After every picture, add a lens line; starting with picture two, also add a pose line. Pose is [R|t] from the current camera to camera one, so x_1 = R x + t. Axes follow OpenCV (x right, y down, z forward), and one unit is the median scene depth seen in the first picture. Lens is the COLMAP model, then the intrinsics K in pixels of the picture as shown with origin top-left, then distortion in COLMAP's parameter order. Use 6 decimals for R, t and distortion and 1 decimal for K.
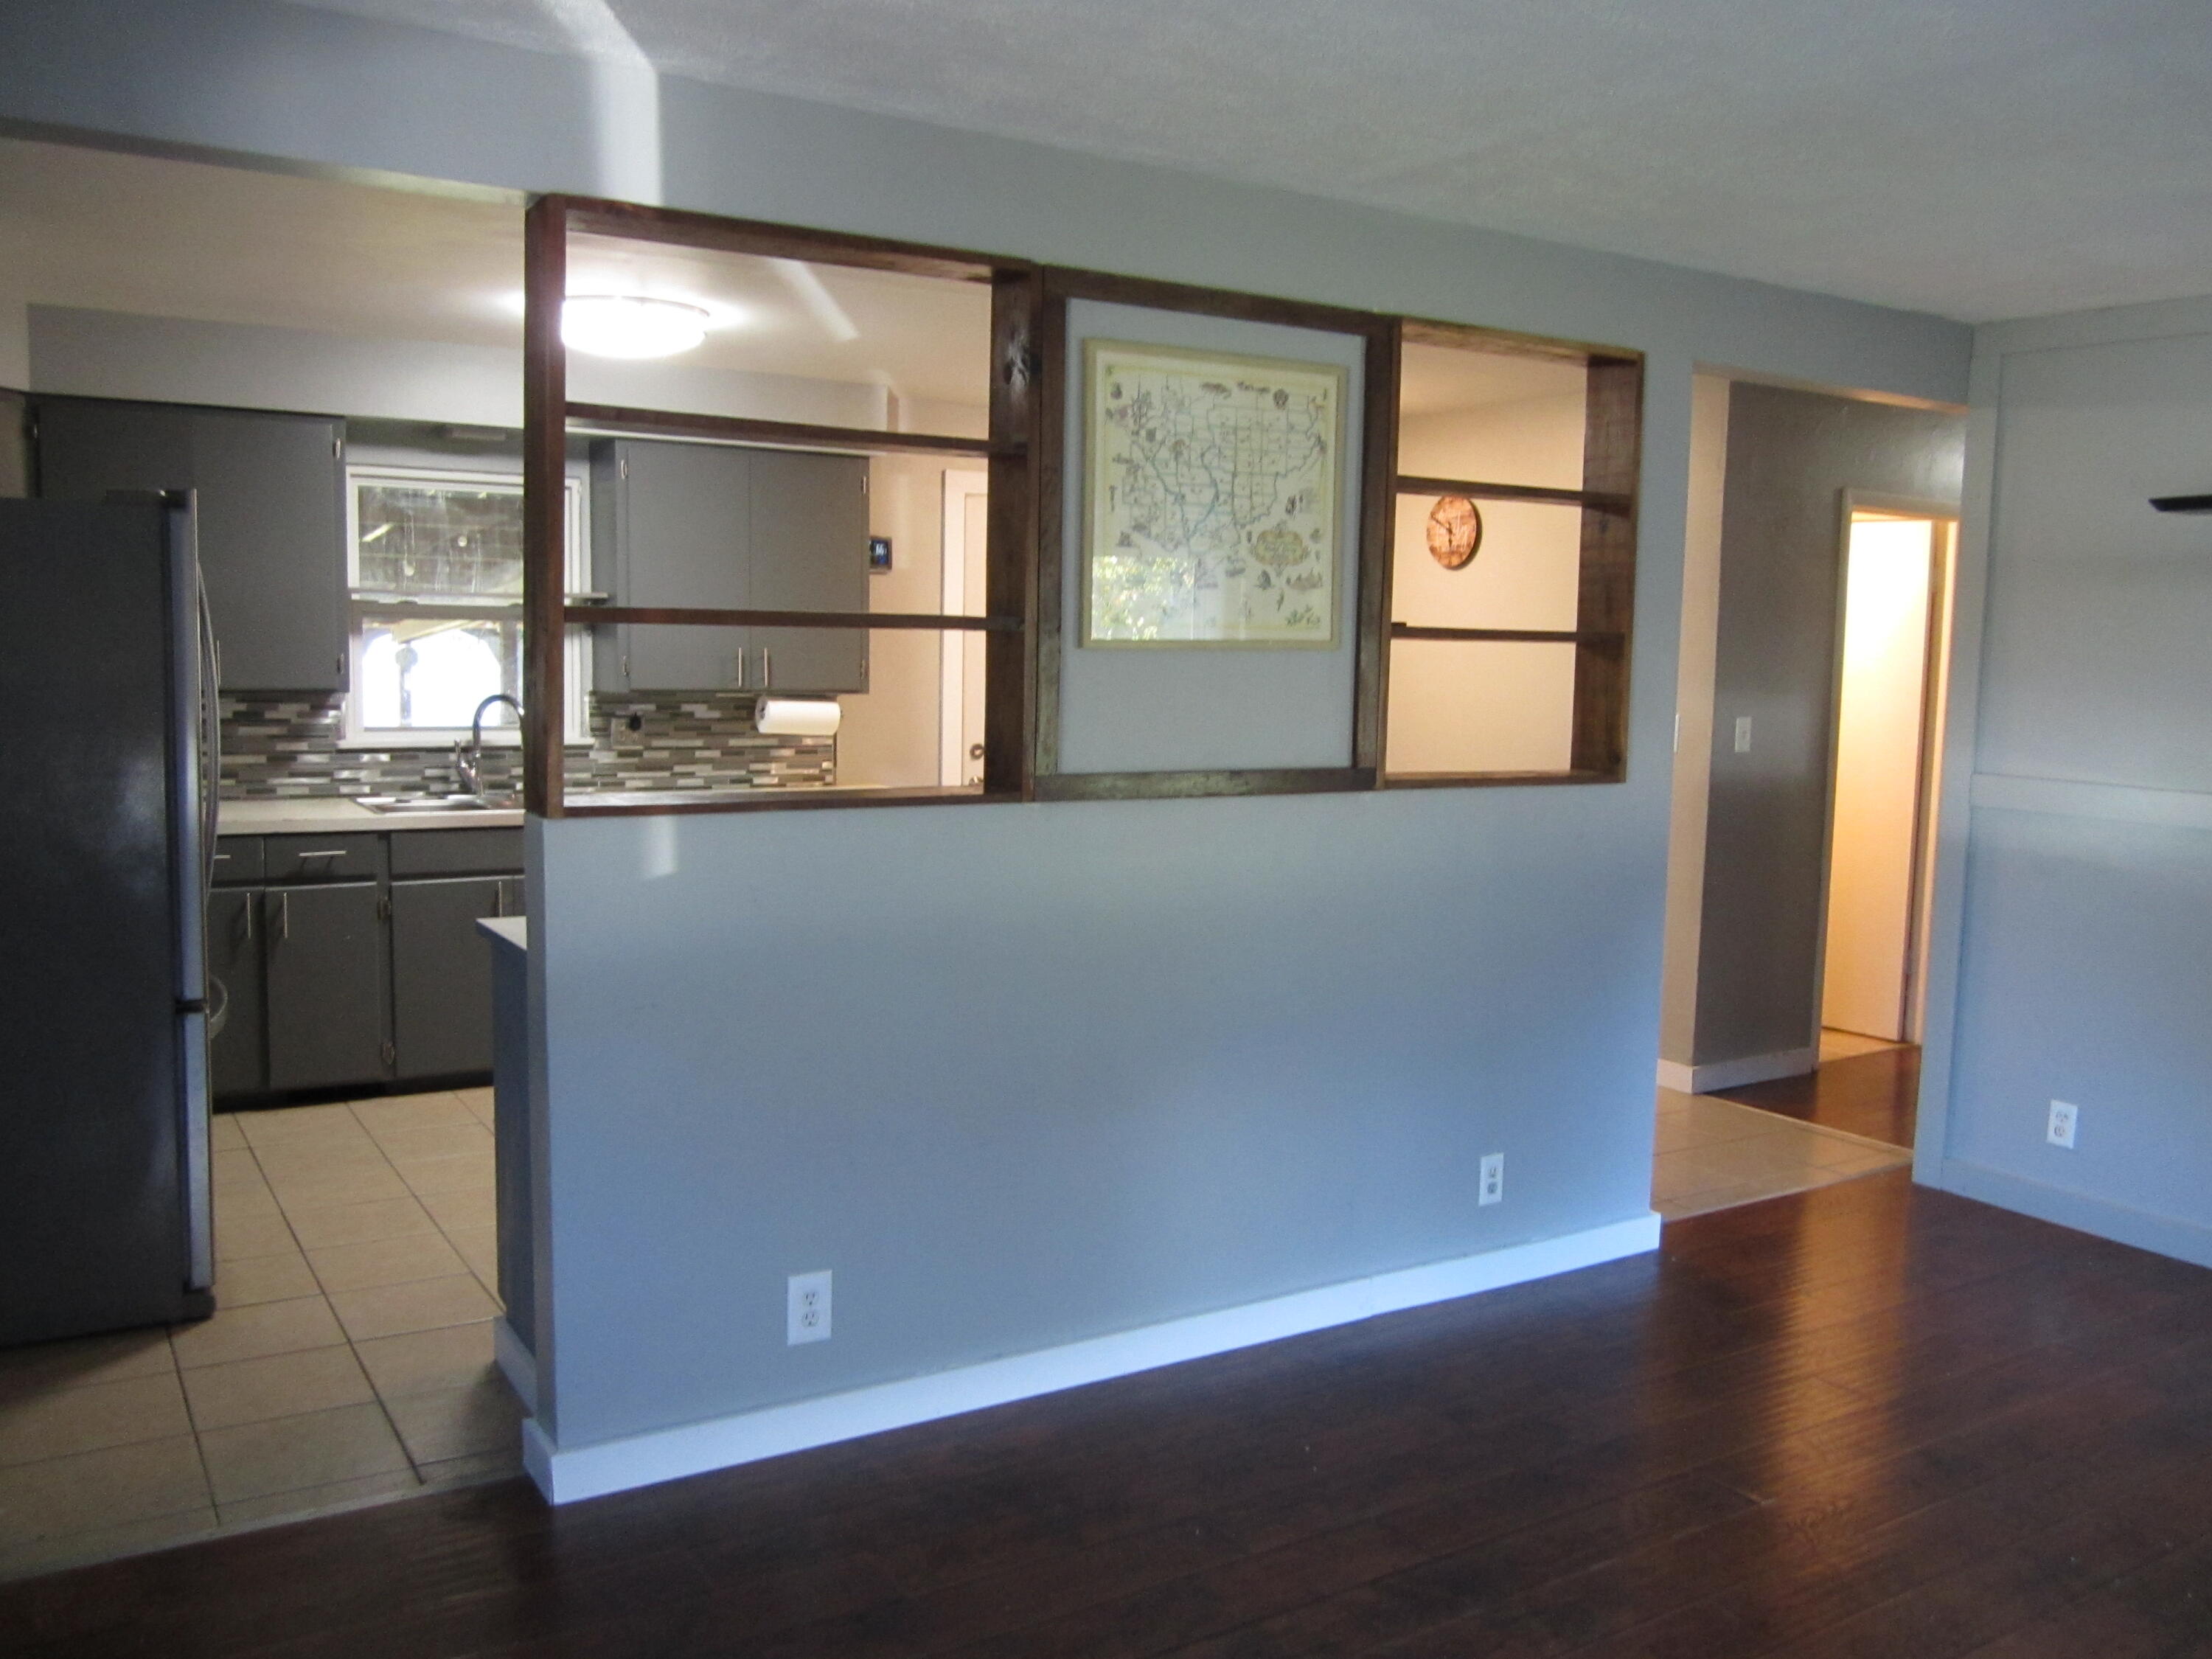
lens RADIAL K [[1809.4, 0, 1106.3], [0, 1809.4, 829.1], [0, 0, 1]] dist [-0.052381, 0.022322]
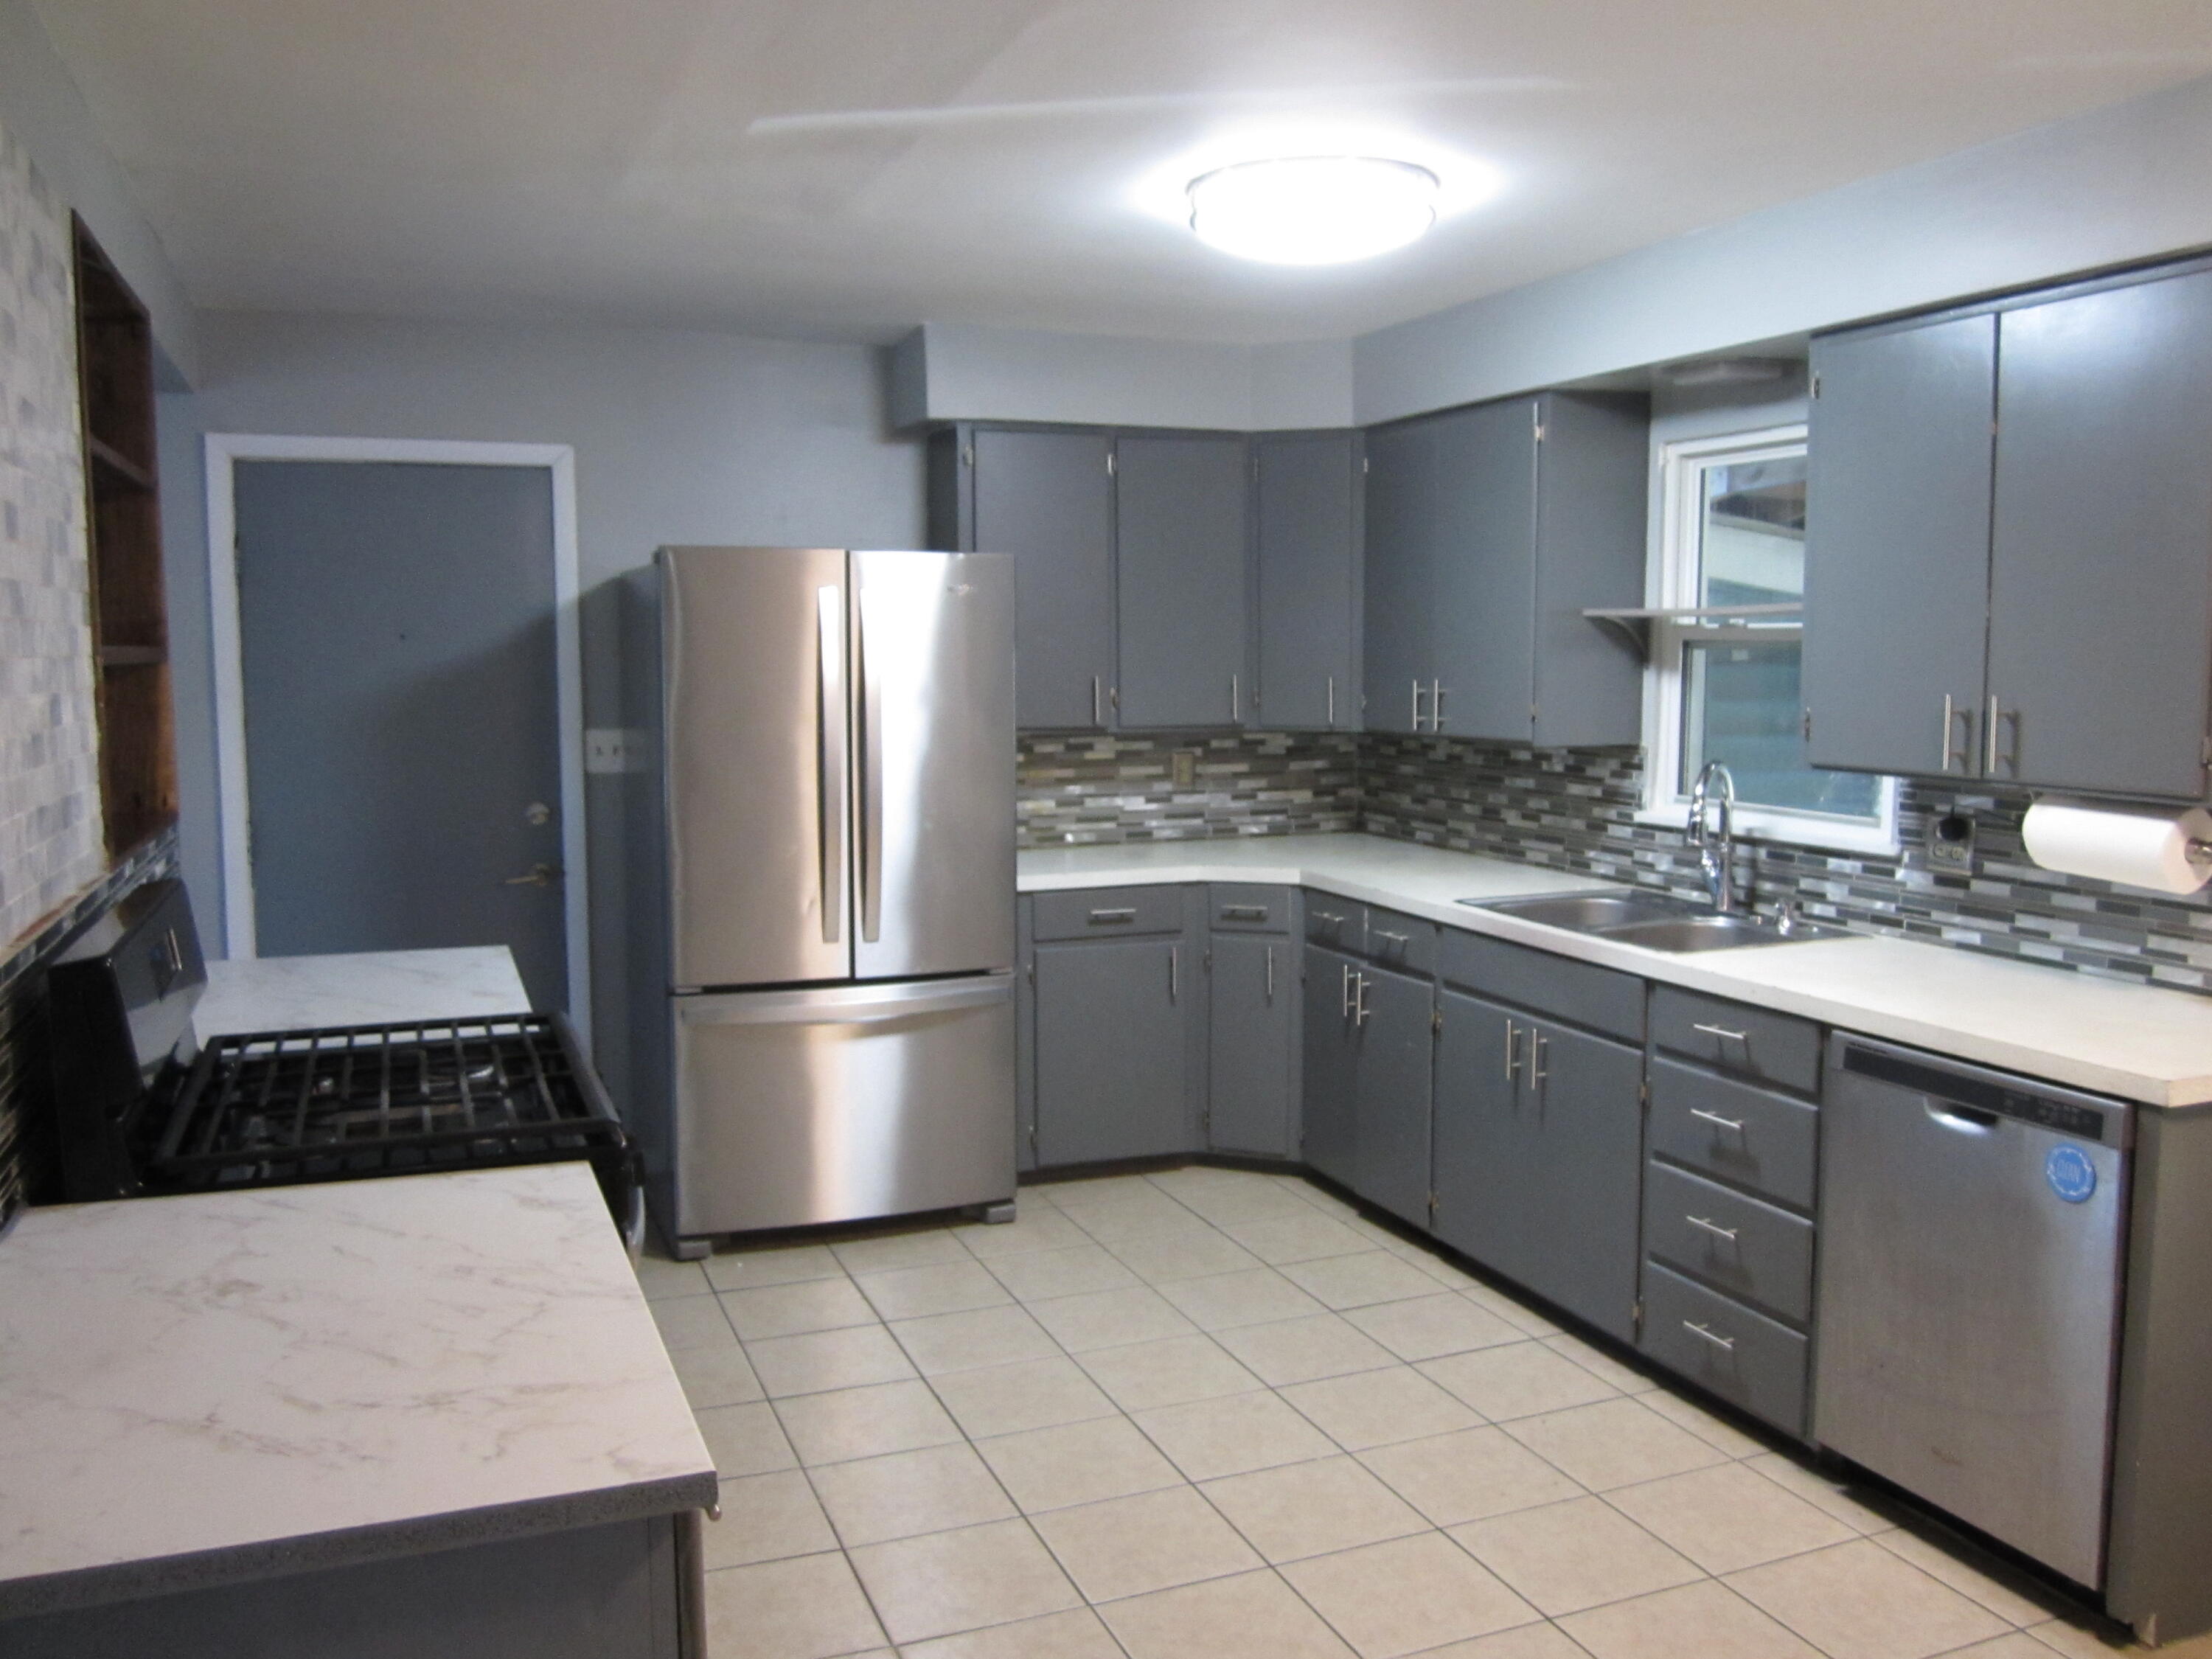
lens RADIAL K [[1809.4, 0, 1108.8], [0, 1809.4, 818.4], [0, 0, 1]] dist [-0.052381, 0.022322]
pose [[-0.165809, 0.071891, -0.983534, 0.319654], [-0.107501, 0.990078, 0.090492, -0.080609], [0.980281, 0.120735, -0.156435, 0.794589]]
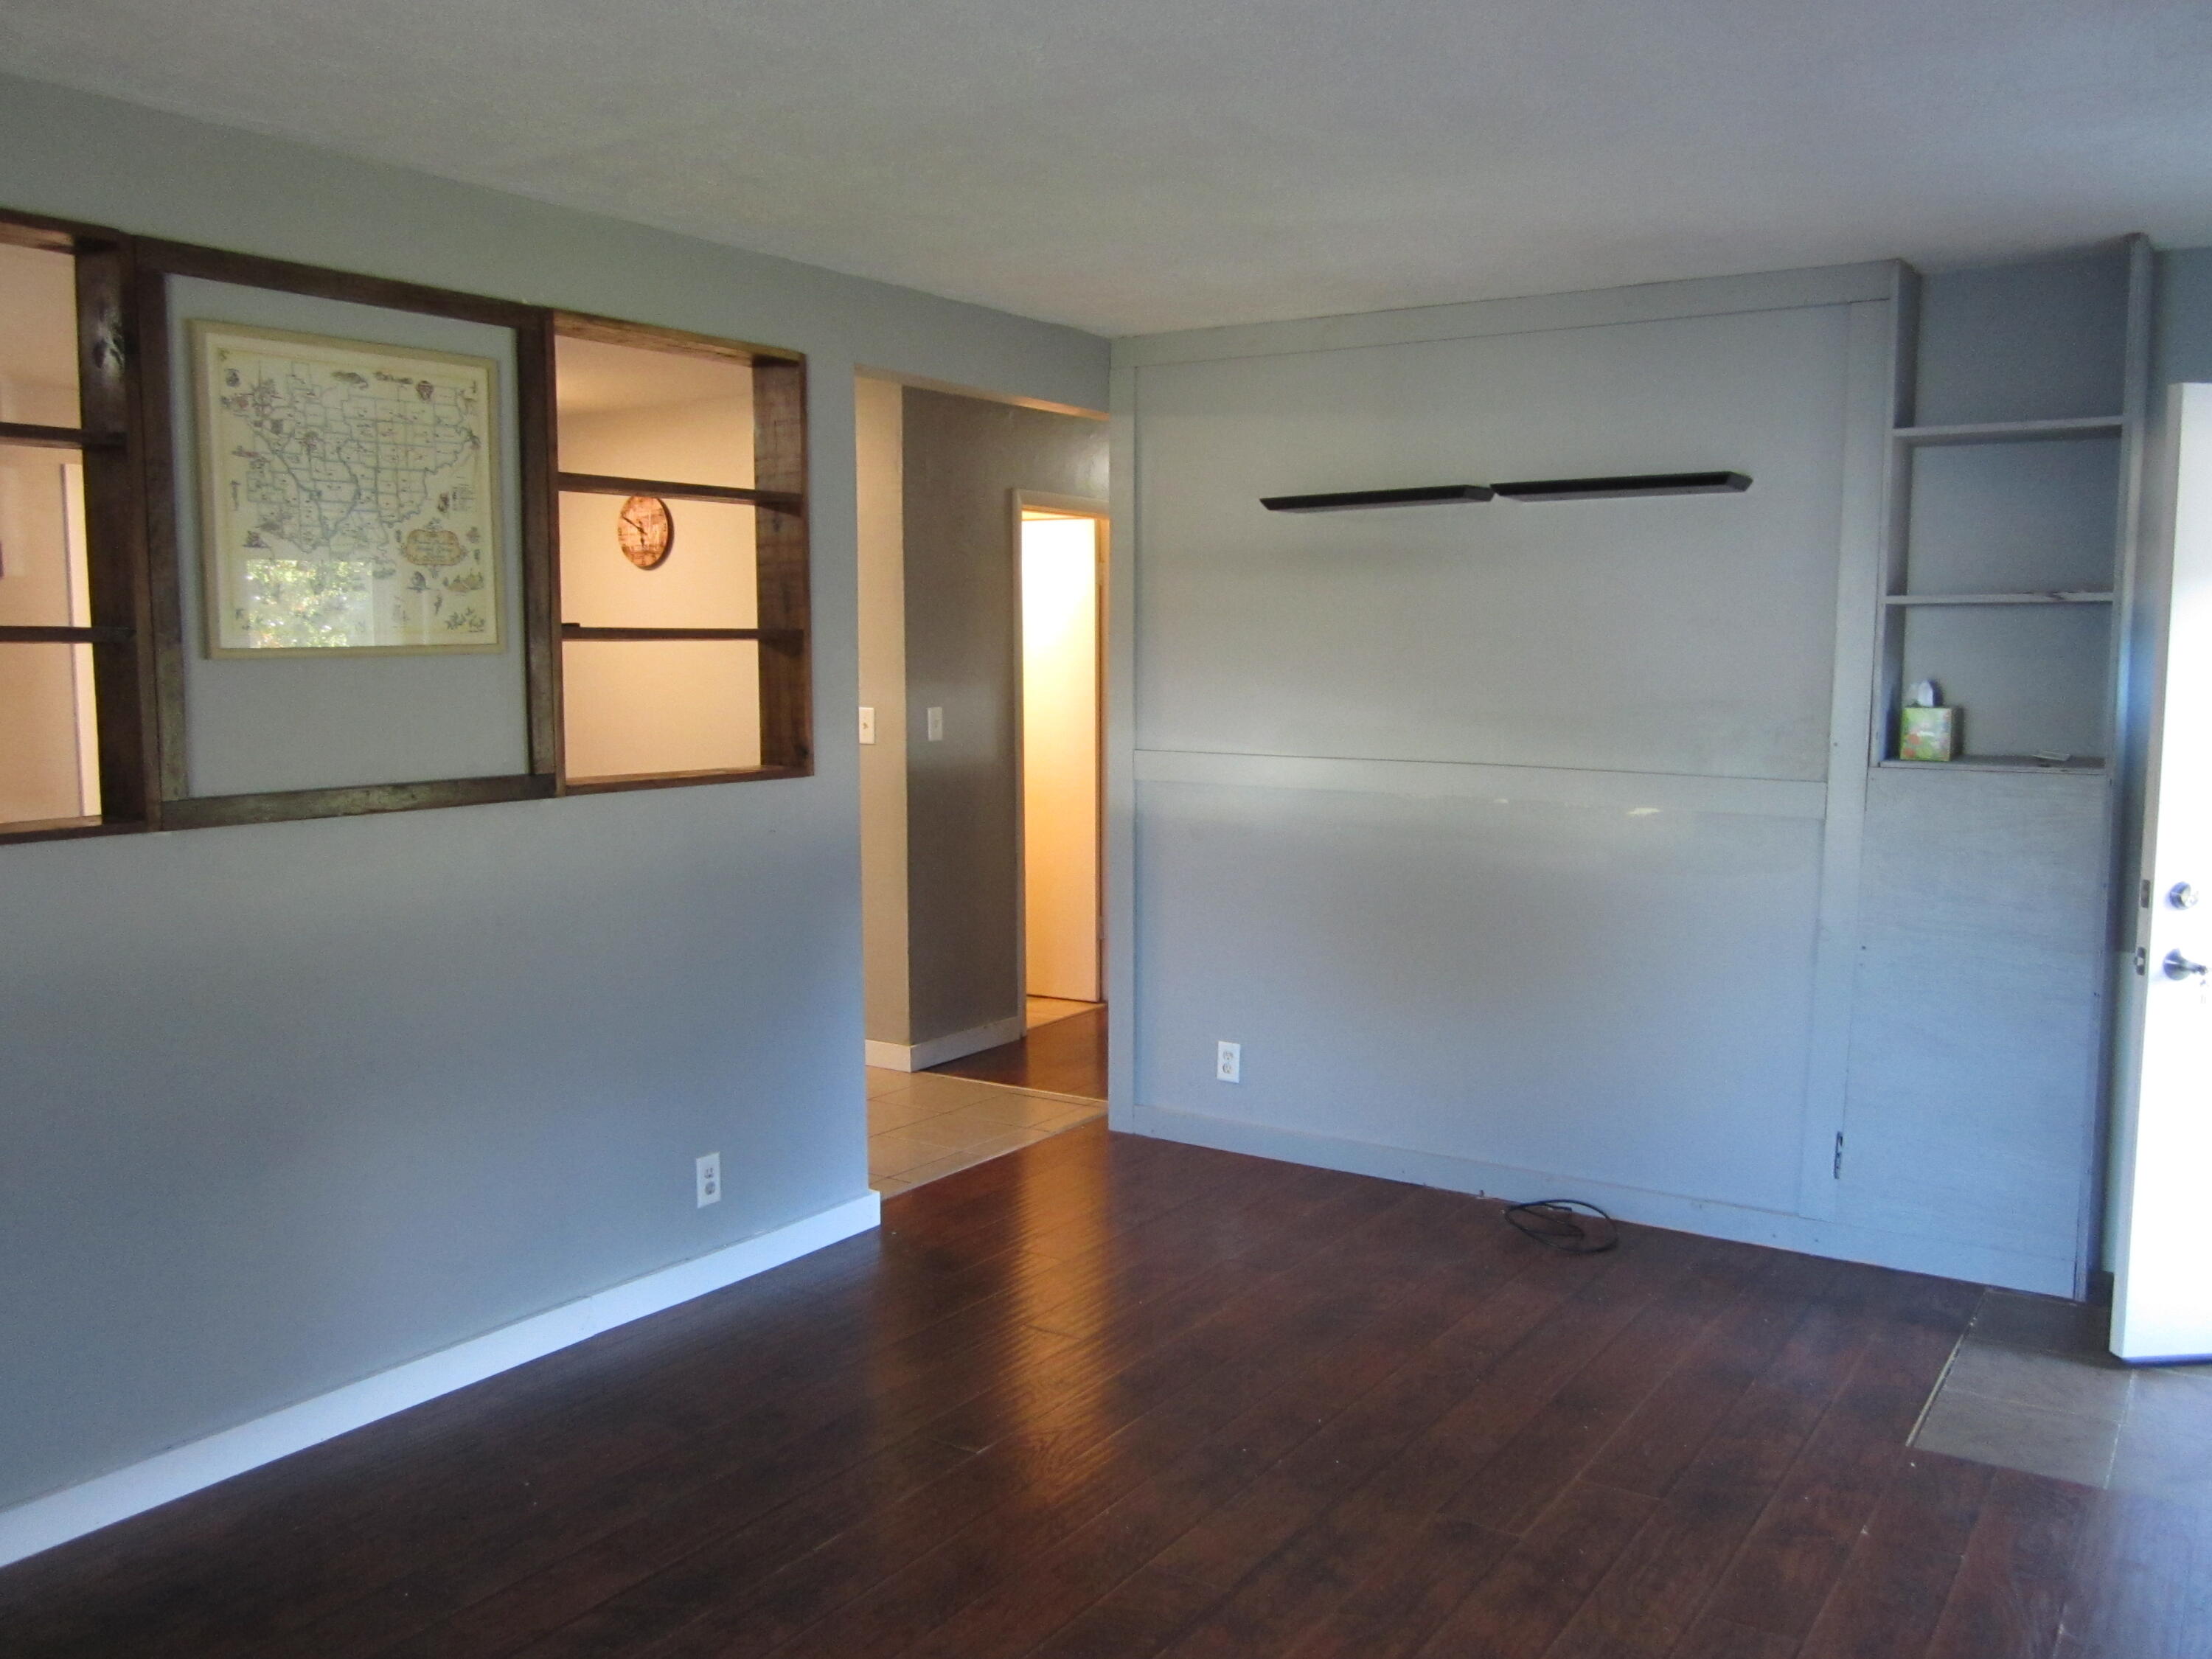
lens RADIAL K [[1809.4, 0, 1107.5], [0, 1809.4, 831.6], [0, 0, 1]] dist [-0.052381, 0.022322]
pose [[0.914983, -0.063198, 0.398512, 0.034359], [0.062884, 0.997924, 0.013876, 0.002513], [-0.398562, 0.012364, 0.917058, -0.005241]]
